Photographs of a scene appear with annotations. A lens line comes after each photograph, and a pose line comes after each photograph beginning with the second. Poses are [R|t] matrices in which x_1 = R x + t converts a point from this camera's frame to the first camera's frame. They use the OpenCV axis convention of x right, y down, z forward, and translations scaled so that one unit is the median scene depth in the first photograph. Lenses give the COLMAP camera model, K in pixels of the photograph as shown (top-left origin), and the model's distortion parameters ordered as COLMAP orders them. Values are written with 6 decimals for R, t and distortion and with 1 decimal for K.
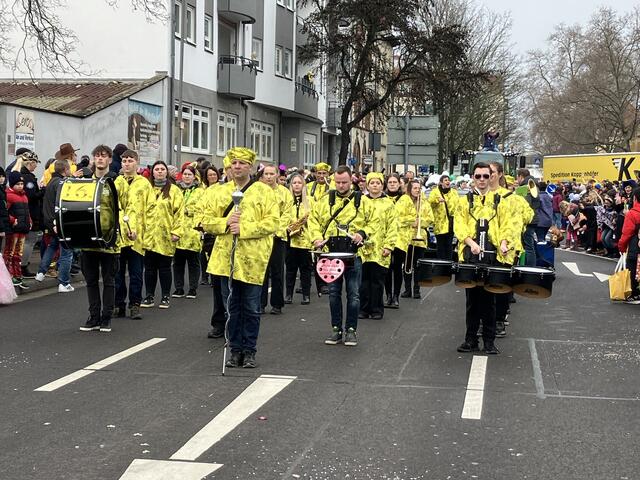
lens RADIAL K [[1362.5, 0, 320.0], [0, 1362.5, 240.0], [0, 0, 1]] dist [0.244901, -0.337946]
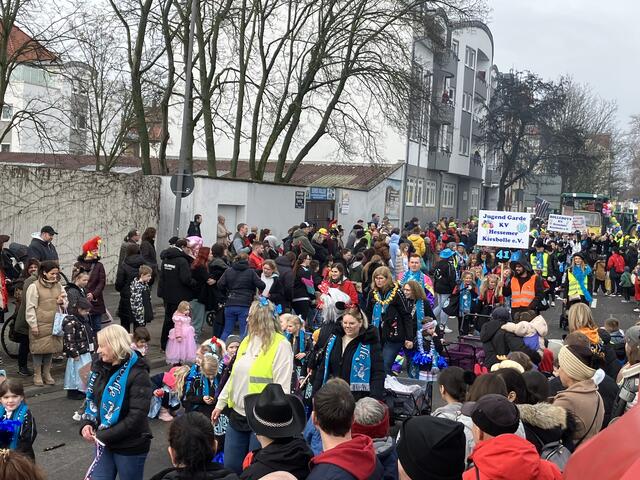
lens RADIAL K [[1018.3, 0, 320.0], [0, 1018.3, 240.0], [0, 0, 1]] dist [0.285967, -1.048063]
pose [[0.989820, 0.040232, -0.136518, -0.027735], [-0.041521, 0.999116, -0.006607, -0.007091], [0.136132, 0.012208, 0.990616, -0.213576]]
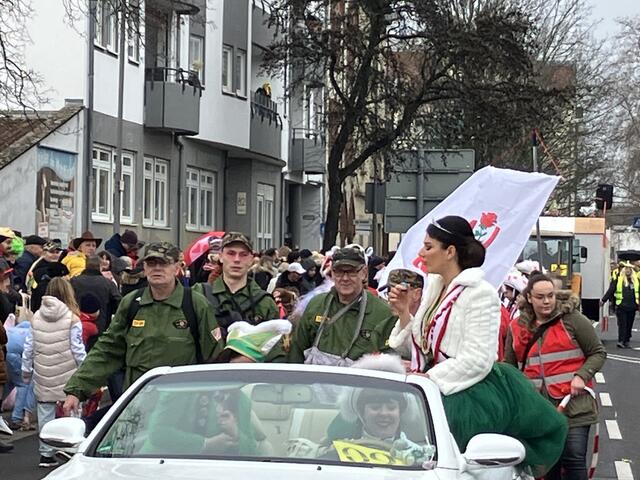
lens RADIAL K [[2582.5, 0, 320.0], [0, 2582.5, 240.0], [0, 0, 1]] dist [0.109765, 3.616081]
pose [[0.999384, -0.001808, 0.035050, -0.031620], [0.003561, 0.998742, -0.050022, 0.003687], [-0.034916, 0.050116, 0.998133, -0.164994]]
